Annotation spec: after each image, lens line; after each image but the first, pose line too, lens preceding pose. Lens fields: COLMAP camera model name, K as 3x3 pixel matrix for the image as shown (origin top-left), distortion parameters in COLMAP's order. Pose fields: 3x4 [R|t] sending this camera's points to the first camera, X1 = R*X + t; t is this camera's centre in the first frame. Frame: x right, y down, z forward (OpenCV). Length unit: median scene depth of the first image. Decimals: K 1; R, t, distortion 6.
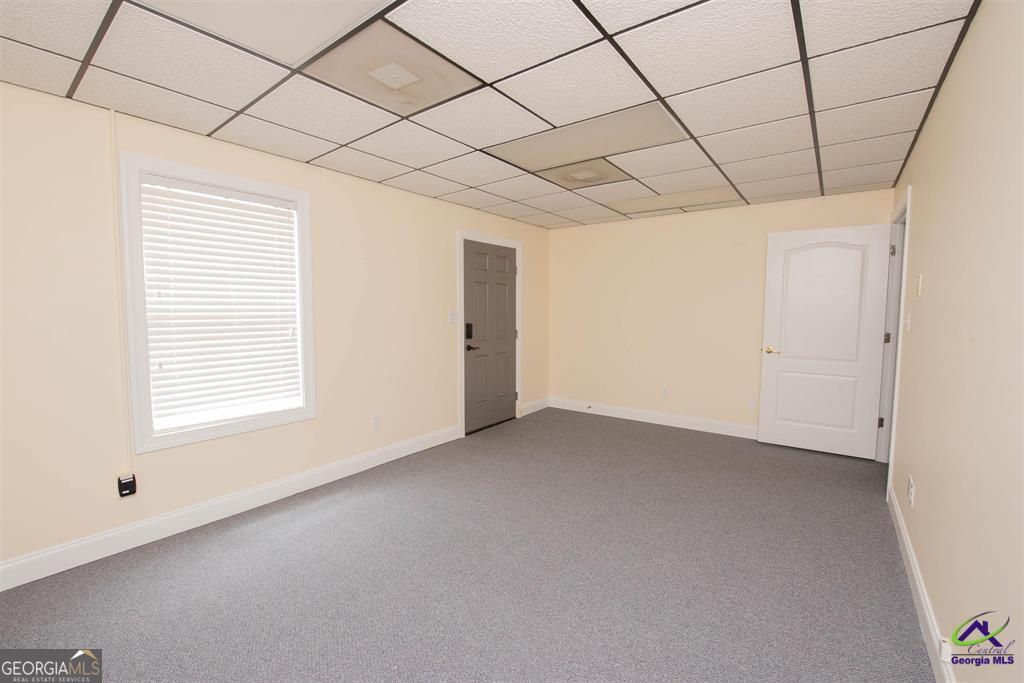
lens RADIAL K [[408.7, 0, 512.4], [0, 408.7, 343.7], [0, 0, 1]] dist [-0.017395, -0.001572]
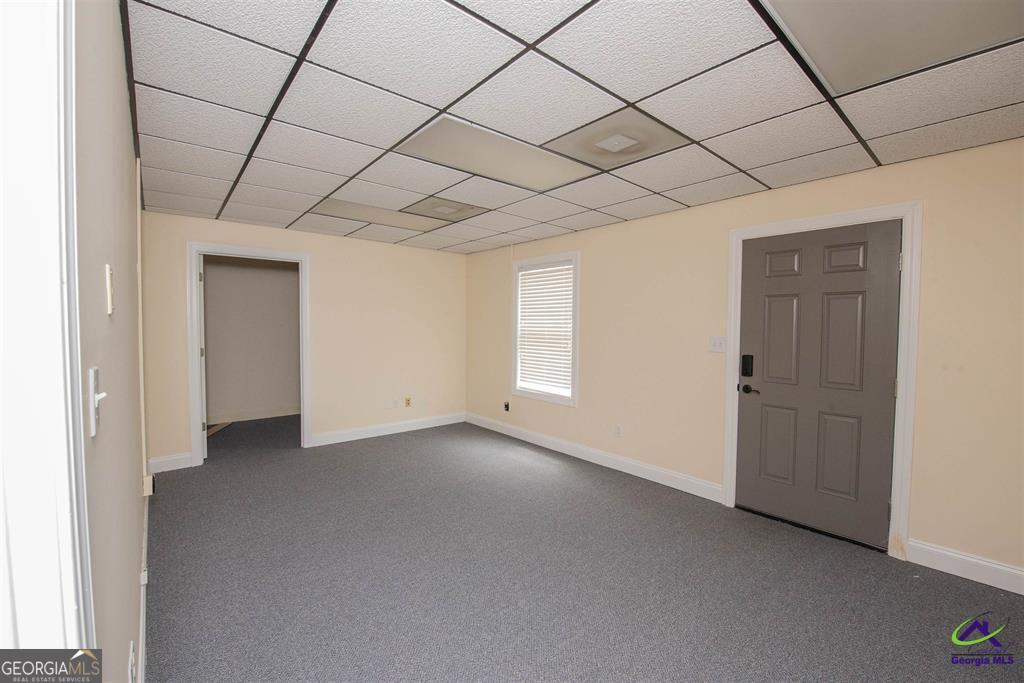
lens RADIAL K [[408.7, 0, 515.1], [0, 408.7, 342.3], [0, 0, 1]] dist [-0.017395, -0.001572]
pose [[-0.181496, 0.043374, -0.982435, 0.673158], [-0.087261, 0.994376, 0.060022, -0.079873], [0.979513, 0.096622, -0.176690, 0.731217]]
